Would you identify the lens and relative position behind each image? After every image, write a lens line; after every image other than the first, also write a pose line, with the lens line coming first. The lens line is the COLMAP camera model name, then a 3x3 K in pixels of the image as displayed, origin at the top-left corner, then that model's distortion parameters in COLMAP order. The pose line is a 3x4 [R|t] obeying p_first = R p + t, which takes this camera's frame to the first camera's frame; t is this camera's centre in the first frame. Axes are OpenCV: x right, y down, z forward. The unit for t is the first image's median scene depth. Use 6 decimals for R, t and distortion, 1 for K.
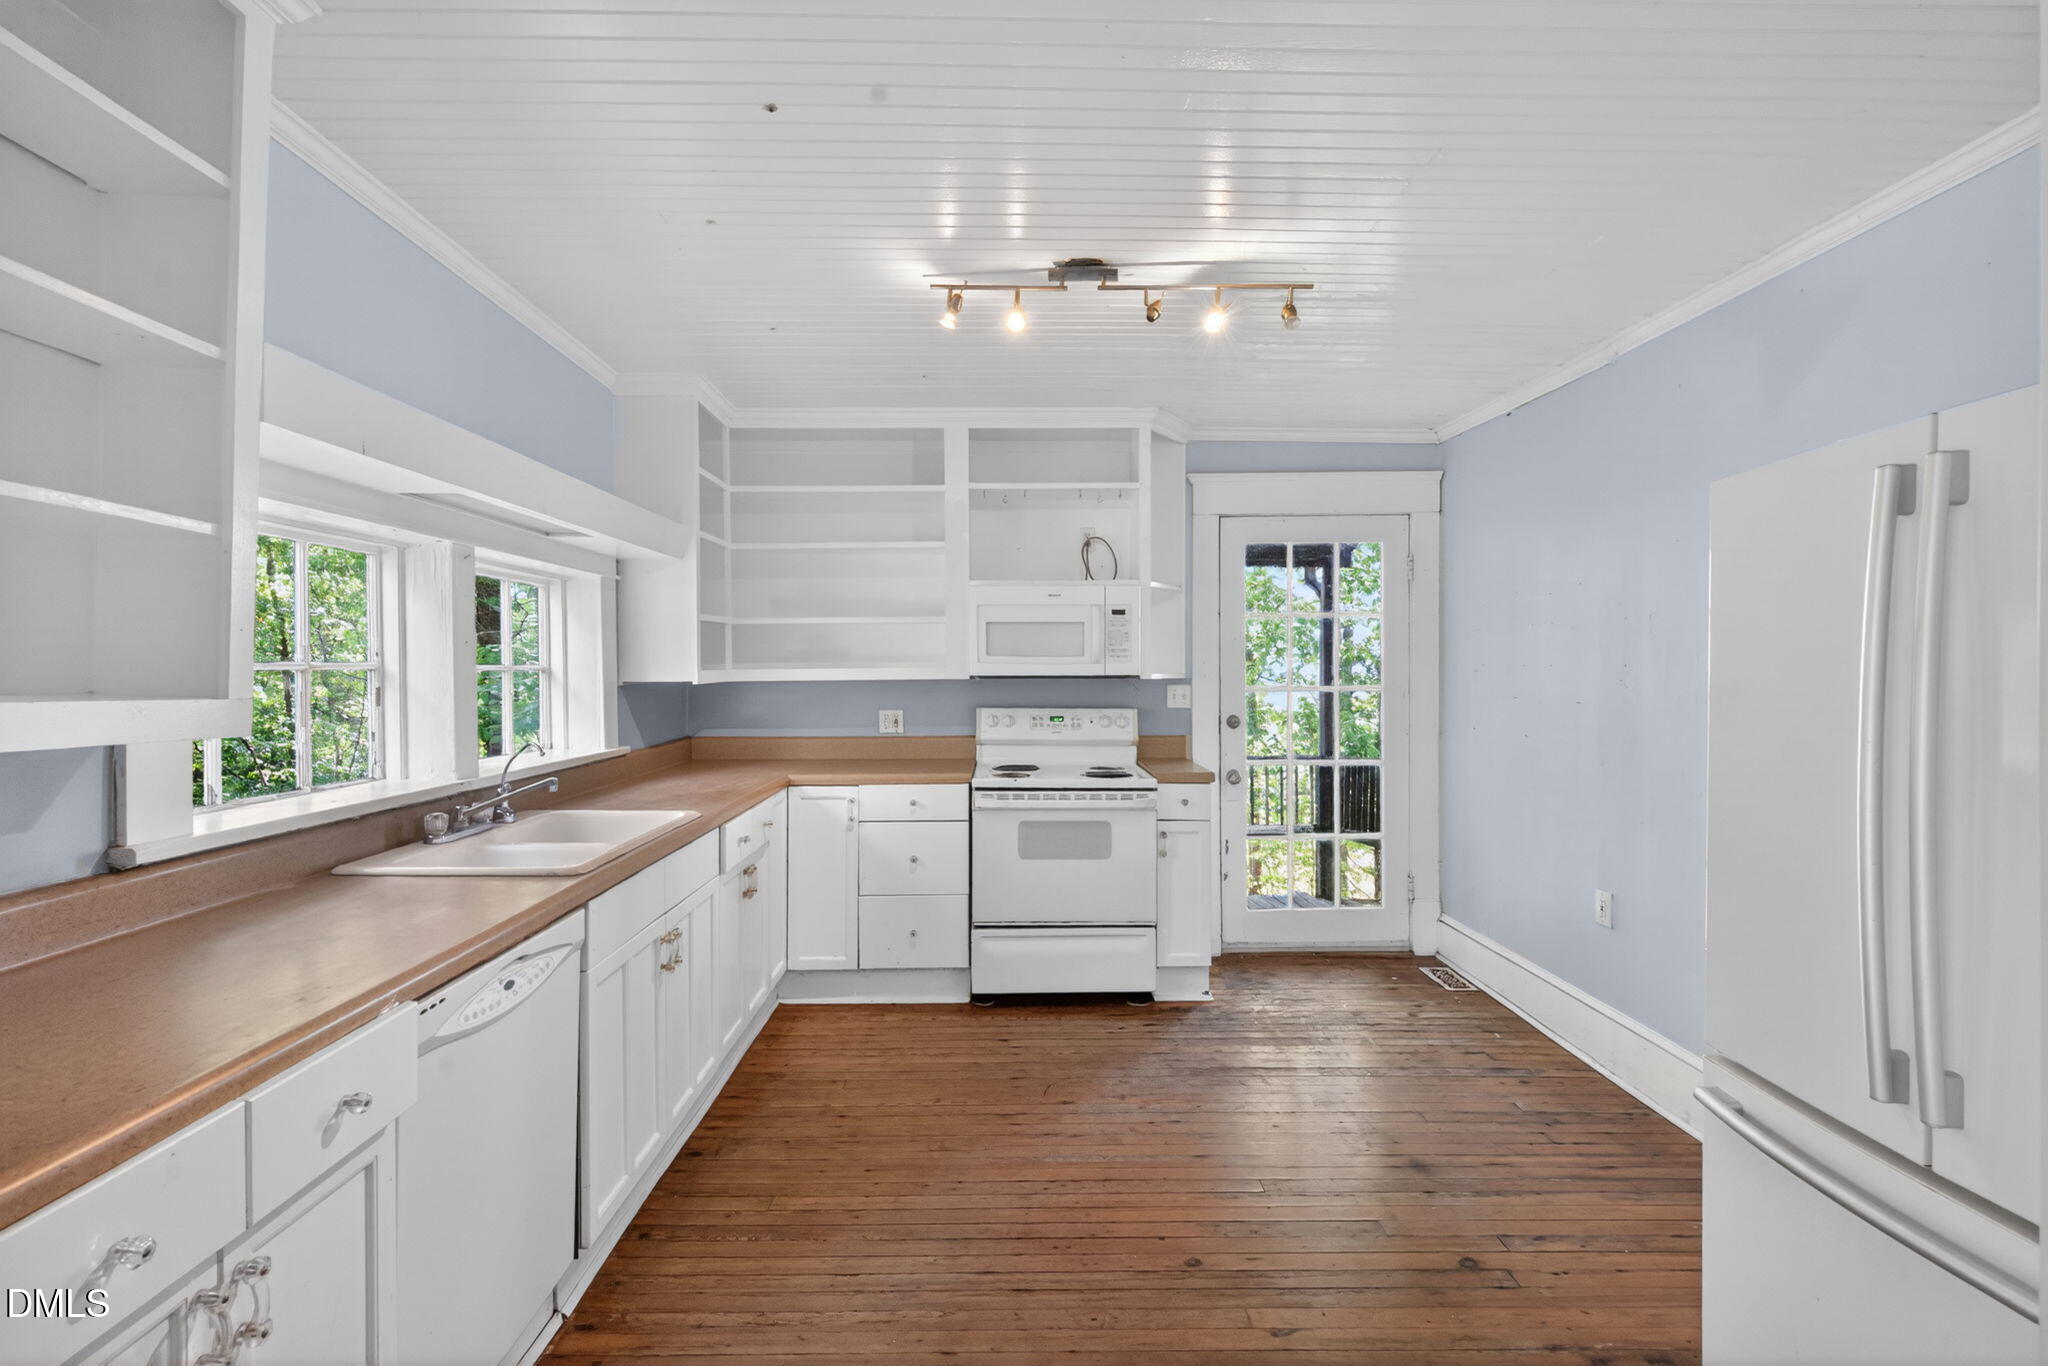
lens RADIAL K [[915.8, 0, 1020.1], [0, 915.8, 668.6], [0, 0, 1]] dist [0.003031, 0.000102]
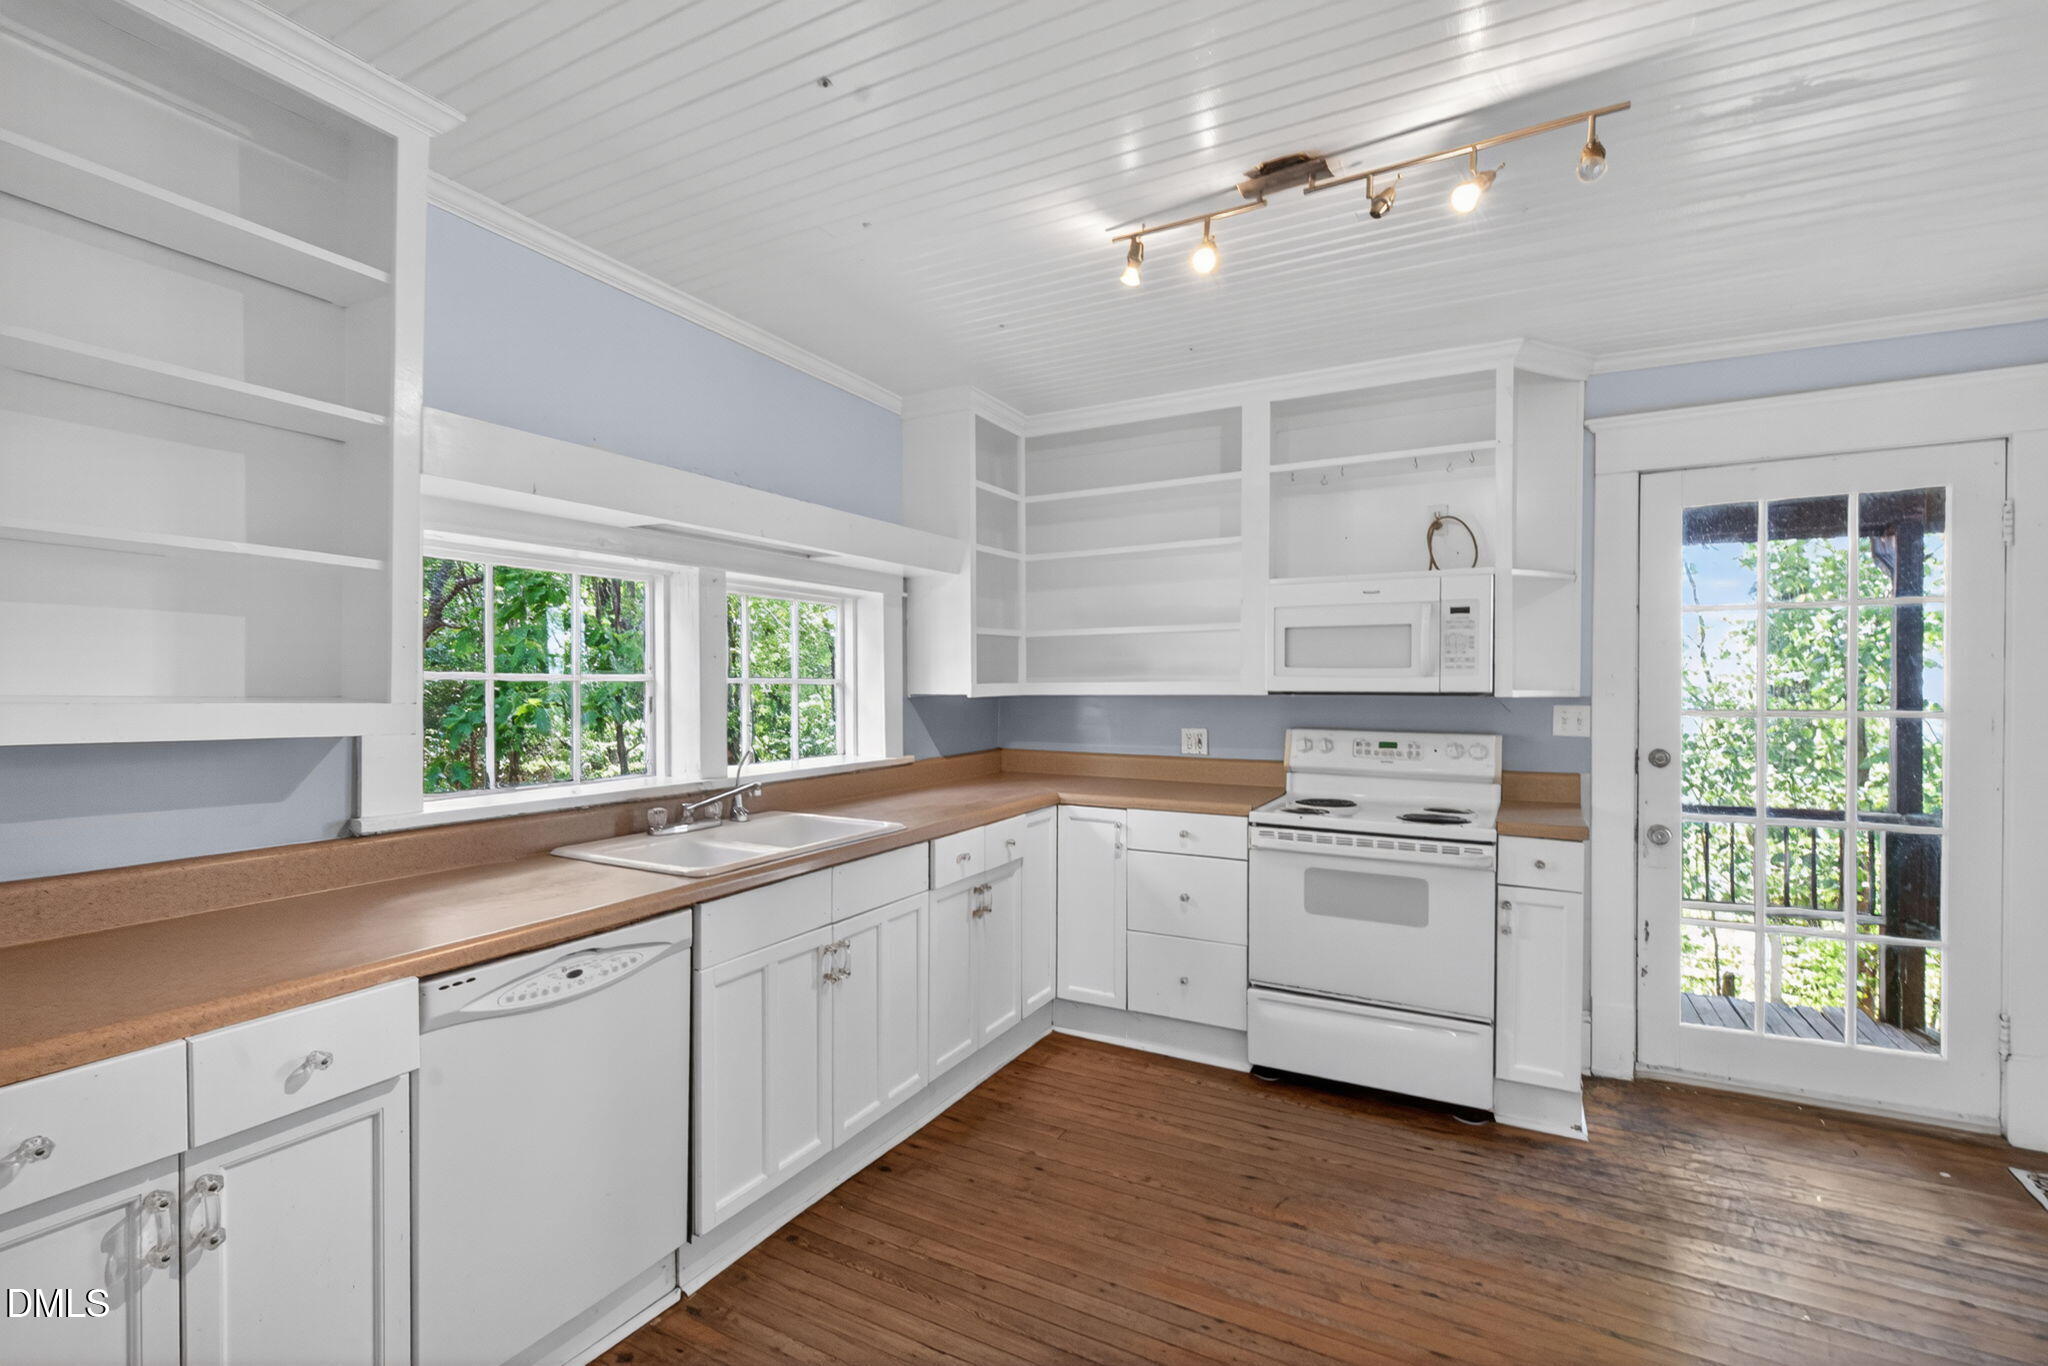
lens RADIAL K [[933.6, 0, 1015.7], [0, 933.6, 686.2], [0, 0, 1]] dist [0.001190, -0.000593]
pose [[0.866440, 0.005776, -0.499248, 0.193010], [-0.003968, 0.999981, 0.004682, 0.000212], [0.499266, -0.002076, 0.866446, 0.137664]]
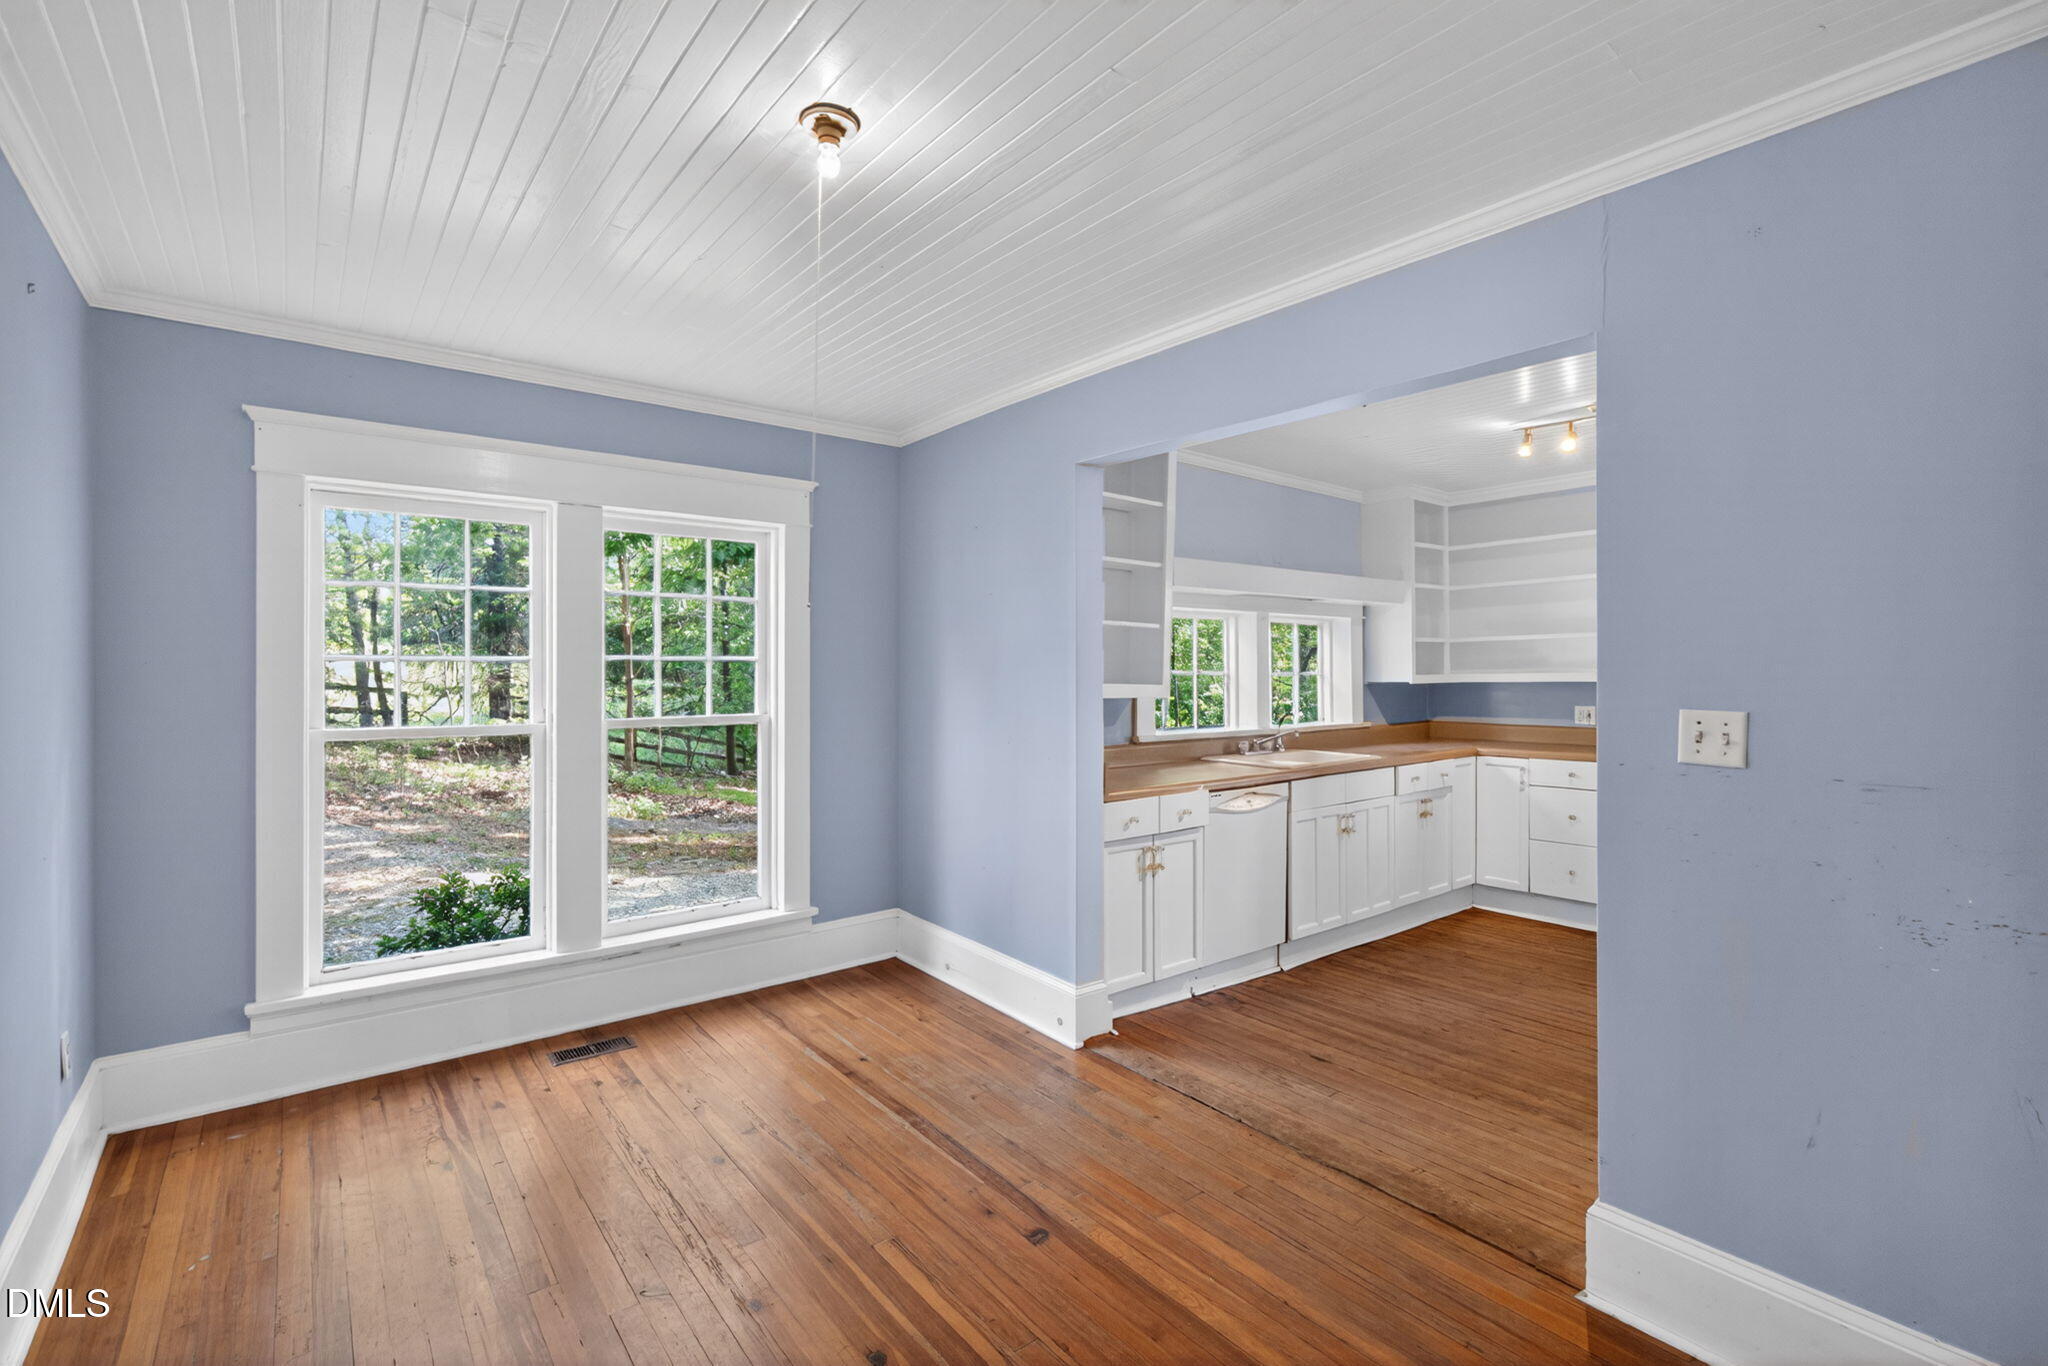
lens RADIAL K [[915.8, 0, 1020.1], [0, 915.8, 668.6], [0, 0, 1]] dist [0.003031, 0.000102]
pose [[0.601343, -0.005329, -0.798973, 0.465363], [0.001940, 0.999985, -0.005209, -0.001356], [0.798989, 0.001582, 0.601344, -0.434351]]
